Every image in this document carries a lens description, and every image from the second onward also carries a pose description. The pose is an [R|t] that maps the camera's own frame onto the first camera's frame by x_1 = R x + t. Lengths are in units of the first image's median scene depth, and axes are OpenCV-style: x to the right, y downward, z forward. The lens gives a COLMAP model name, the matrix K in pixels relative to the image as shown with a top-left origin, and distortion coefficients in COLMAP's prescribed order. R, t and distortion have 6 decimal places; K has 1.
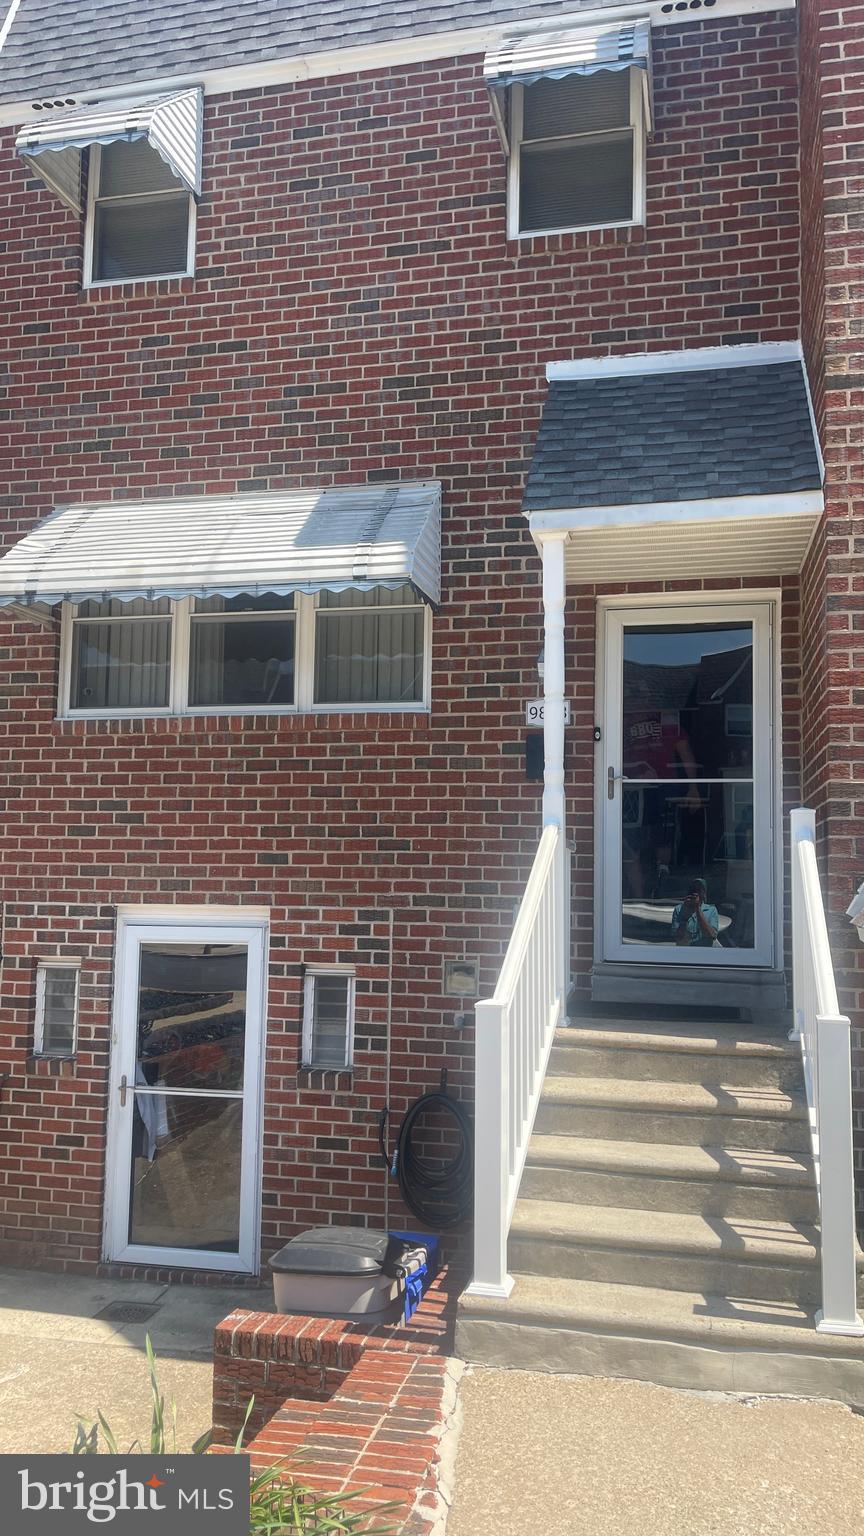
lens RADIAL K [[1162.2, 0, 415.4], [0, 1162.2, 787.4], [0, 0, 1]] dist [0.053612, -0.066118]
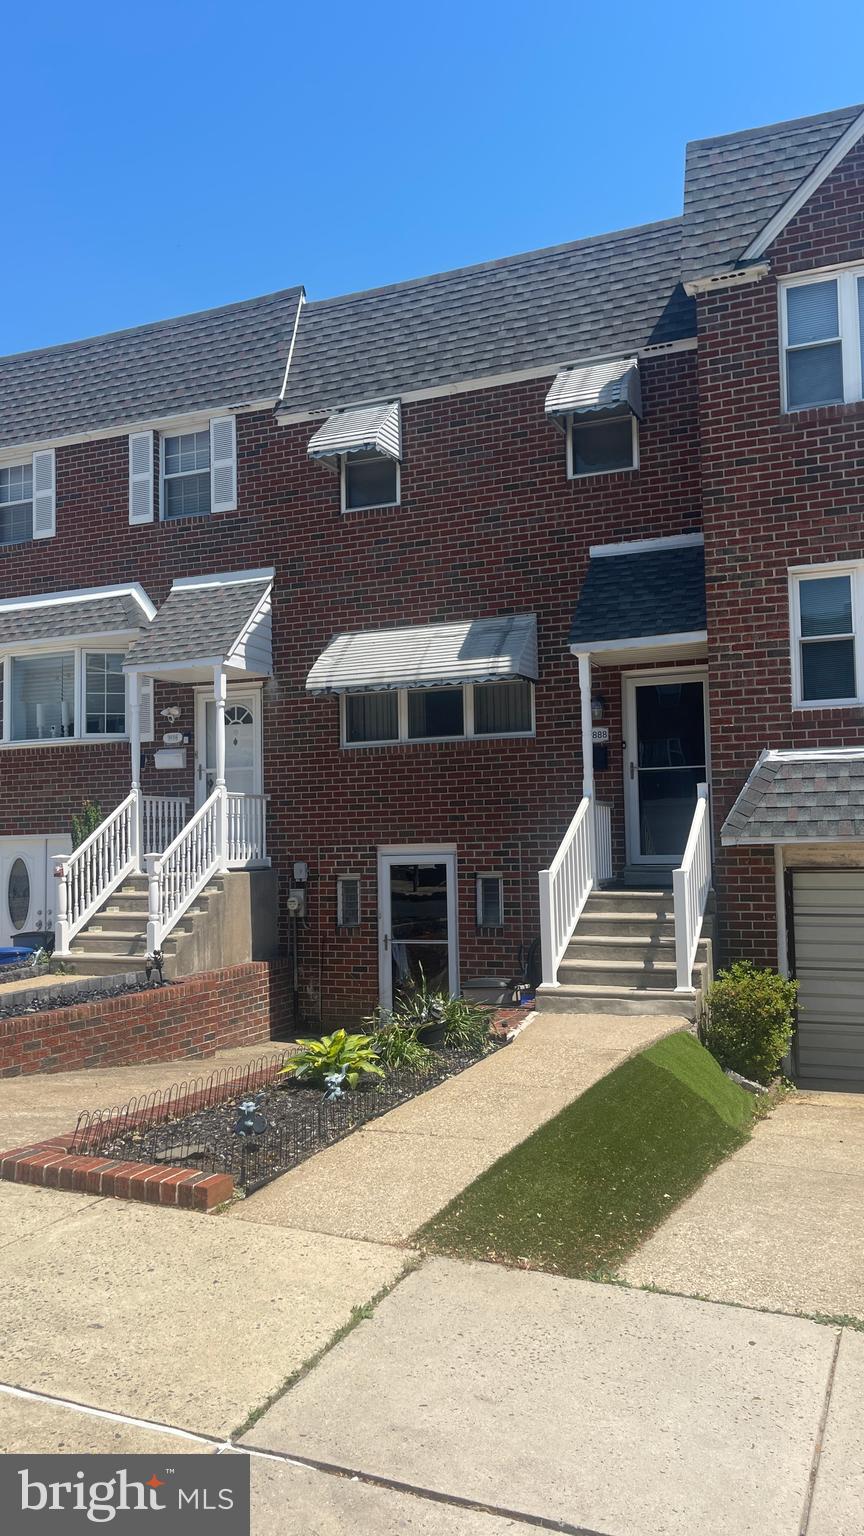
lens RADIAL K [[1162.2, 0, 415.4], [0, 1162.2, 787.4], [0, 0, 1]] dist [0.053612, -0.066118]
pose [[0.984842, -0.044150, -0.167741, 0.130920], [0.049047, 0.998480, 0.025160, -0.039234], [0.166375, -0.033006, 0.985510, -0.877078]]
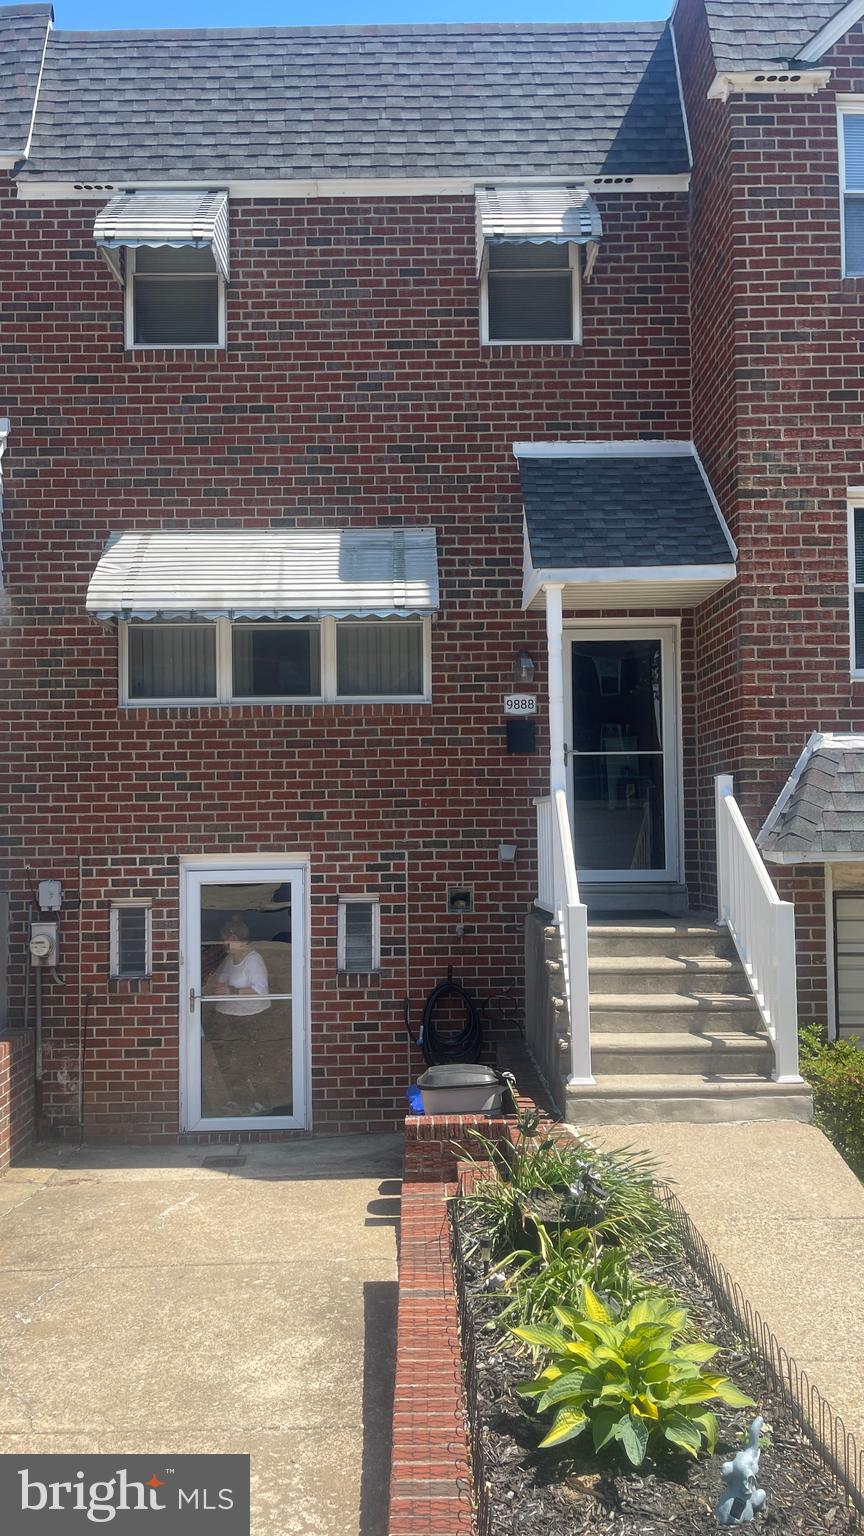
lens RADIAL K [[1162.2, 0, 415.4], [0, 1162.2, 787.4], [0, 0, 1]] dist [0.053612, -0.066118]
pose [[0.971083, -0.021099, 0.237807, -0.318726], [0.009464, 0.998706, 0.049964, -0.034407], [-0.238554, -0.046269, 0.970026, -0.288523]]
